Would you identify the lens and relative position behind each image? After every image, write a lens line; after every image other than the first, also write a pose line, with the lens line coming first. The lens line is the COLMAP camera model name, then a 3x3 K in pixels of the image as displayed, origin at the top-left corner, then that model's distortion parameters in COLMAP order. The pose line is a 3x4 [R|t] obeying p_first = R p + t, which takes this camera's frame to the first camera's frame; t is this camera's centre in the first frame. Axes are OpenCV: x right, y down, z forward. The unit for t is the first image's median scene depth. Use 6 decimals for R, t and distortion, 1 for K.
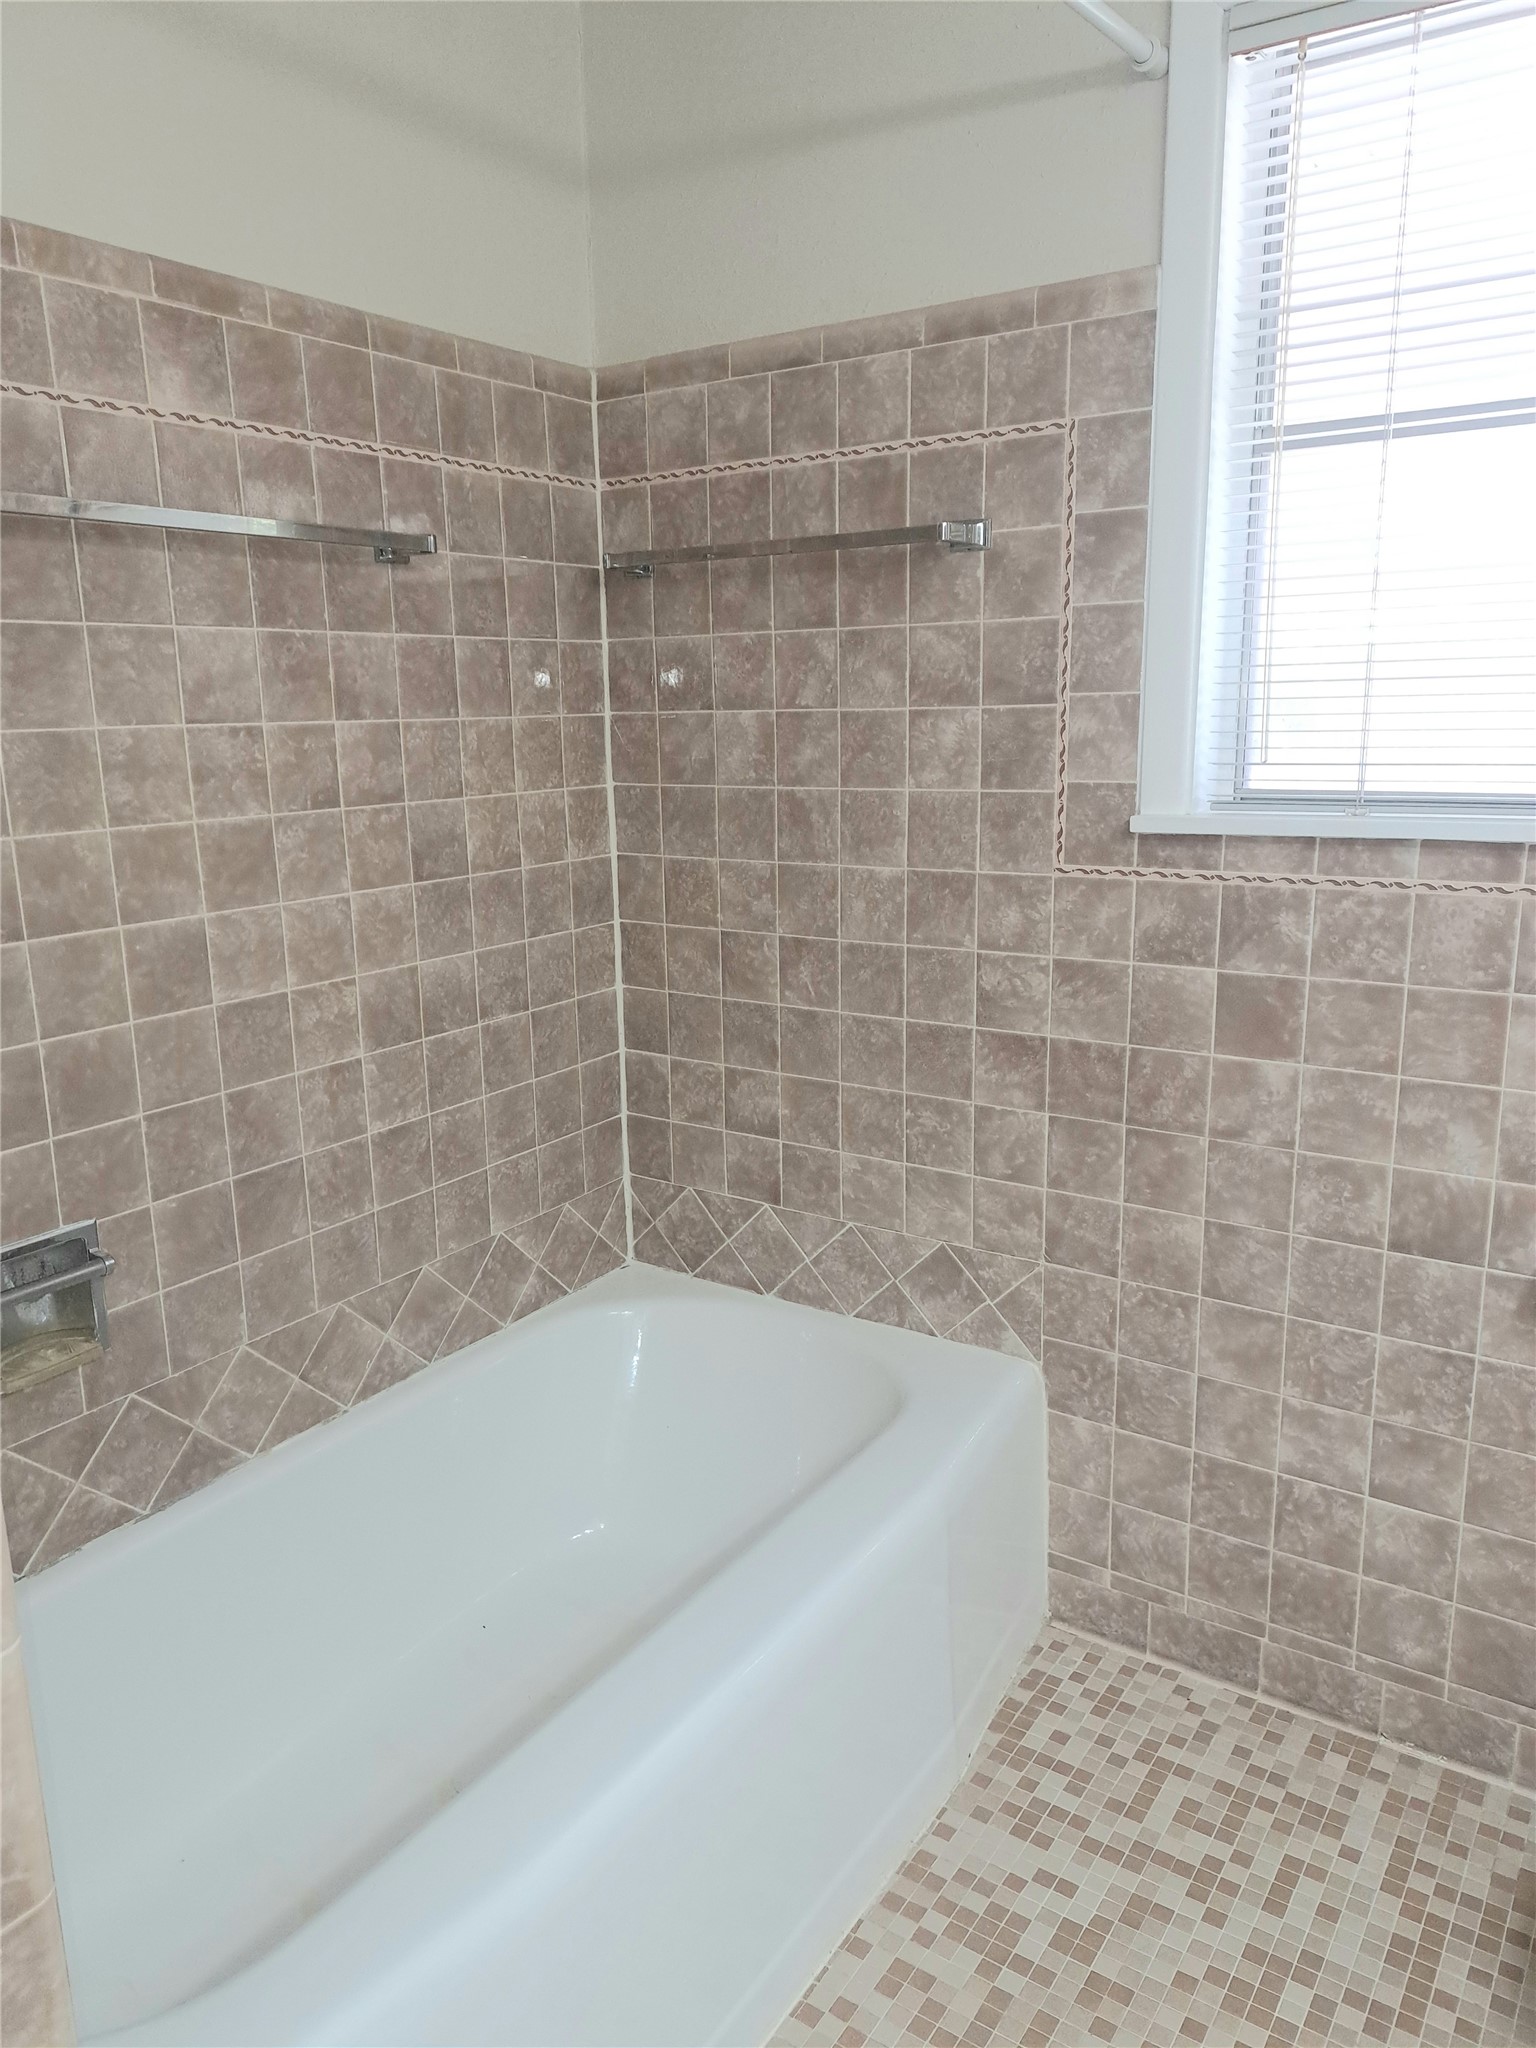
lens RADIAL K [[1472.9, 0, 763.4], [0, 1472.9, 1027.6], [0, 0, 1]] dist [0.072543, -0.060355]
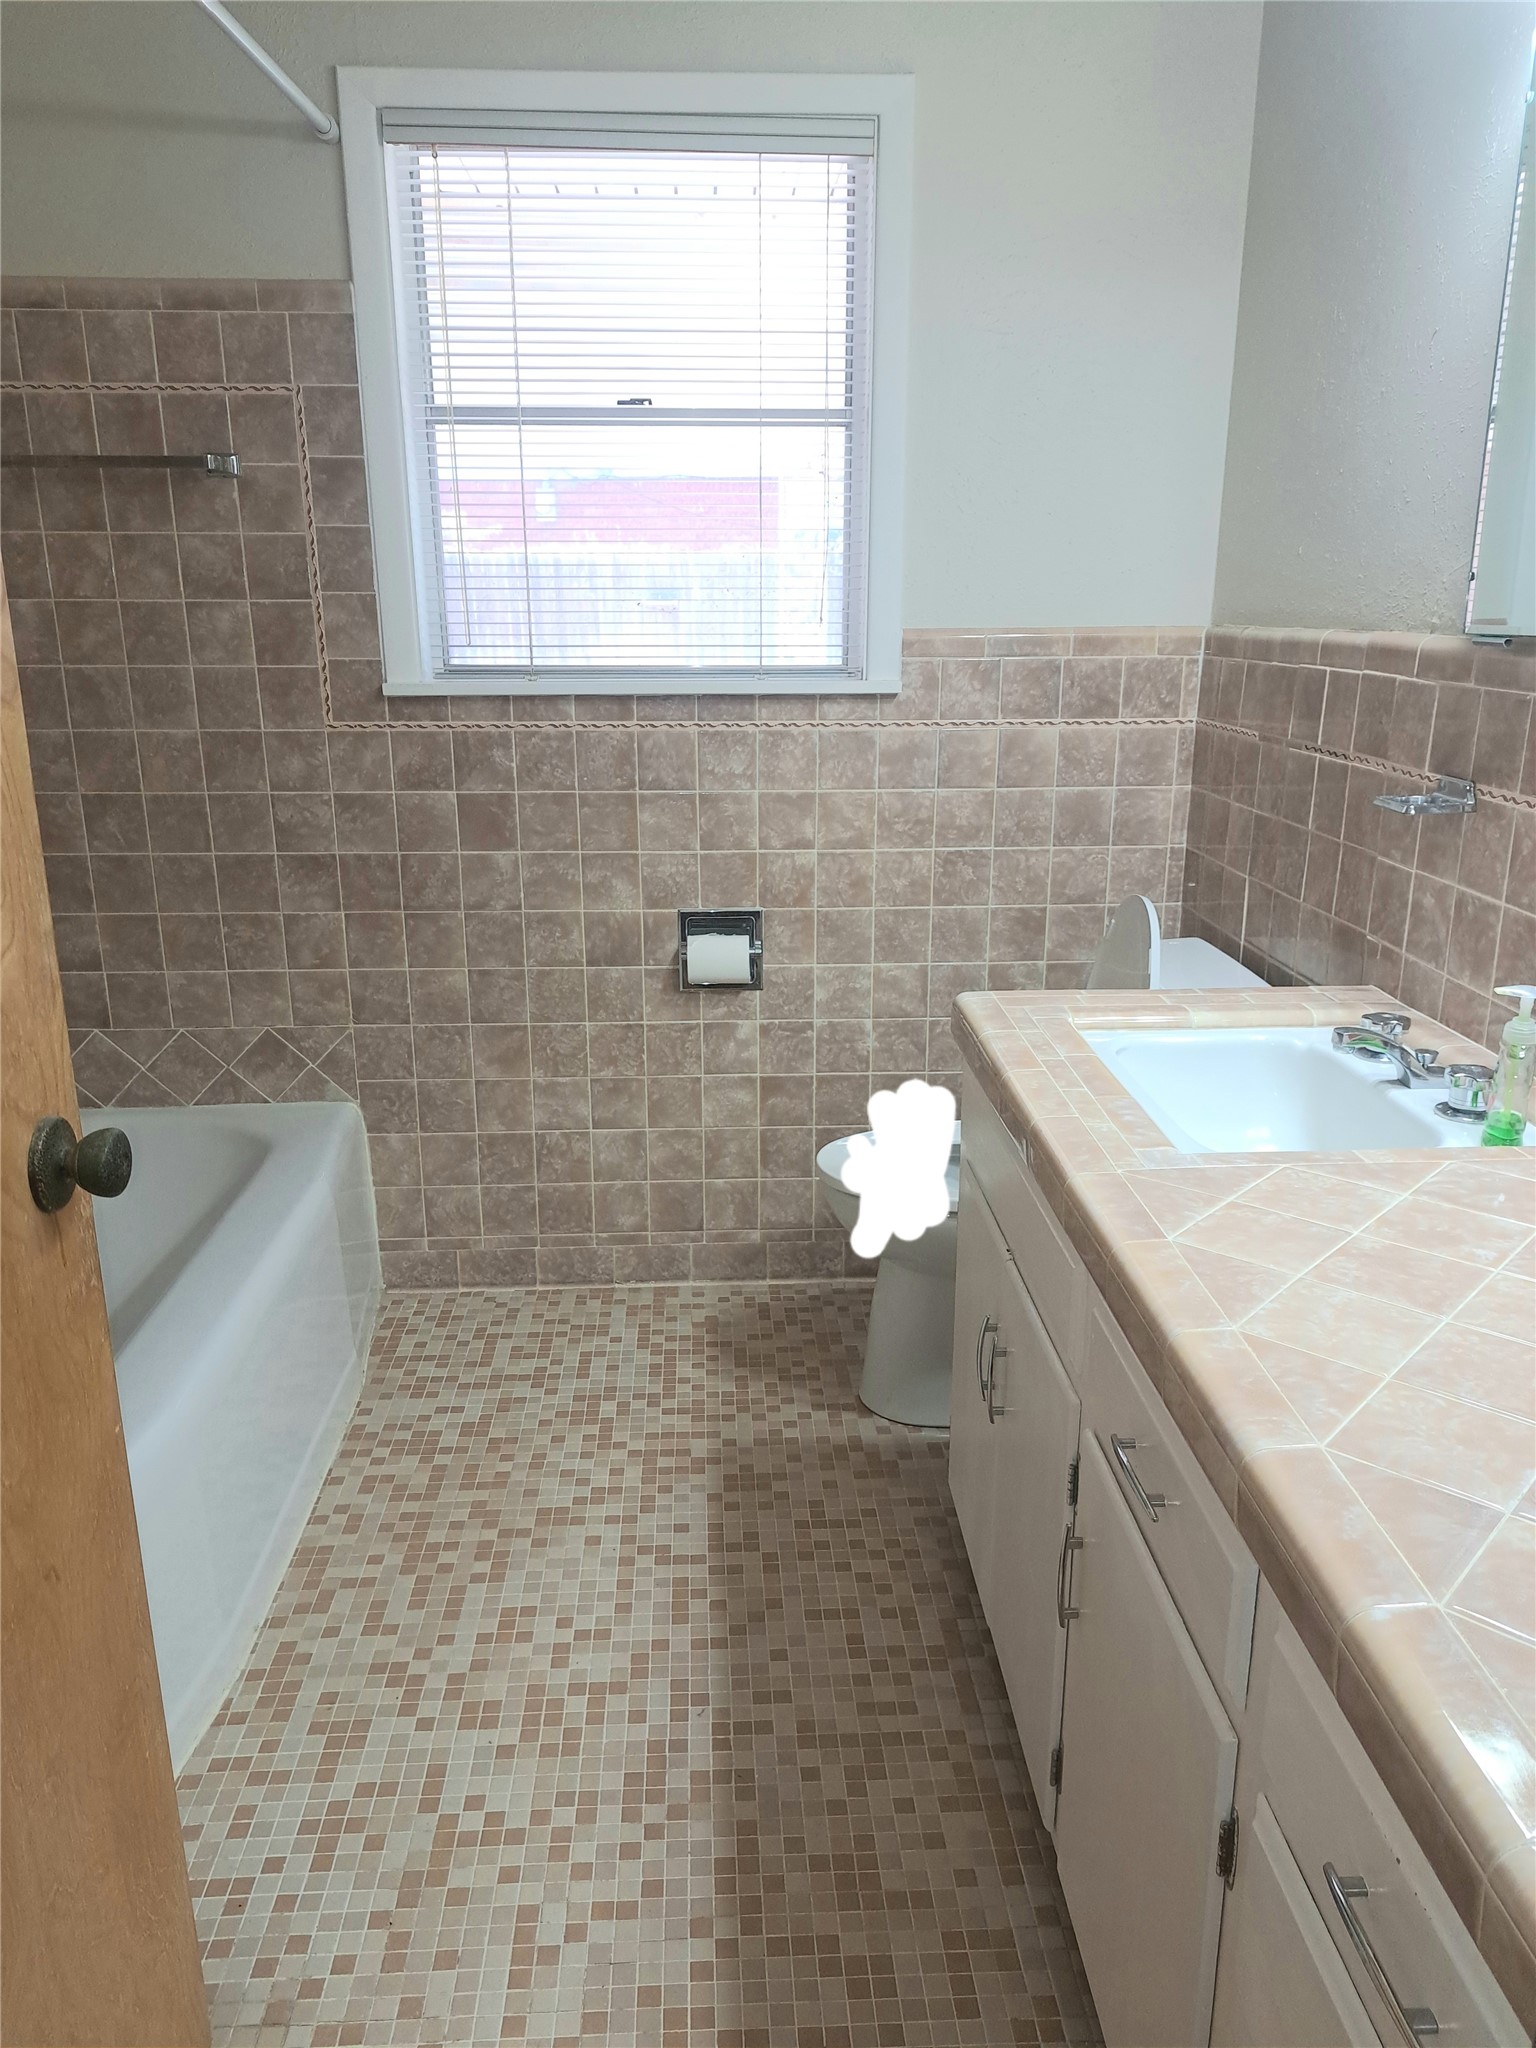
lens RADIAL K [[1472.9, 0, 769.8], [0, 1472.9, 1022.5], [0, 0, 1]] dist [0.072543, -0.060355]
pose [[0.802115, -0.153807, 0.577022, -0.303665], [0.119698, 0.988062, 0.096980, 0.077316], [-0.585050, -0.008721, 0.810950, -0.334125]]
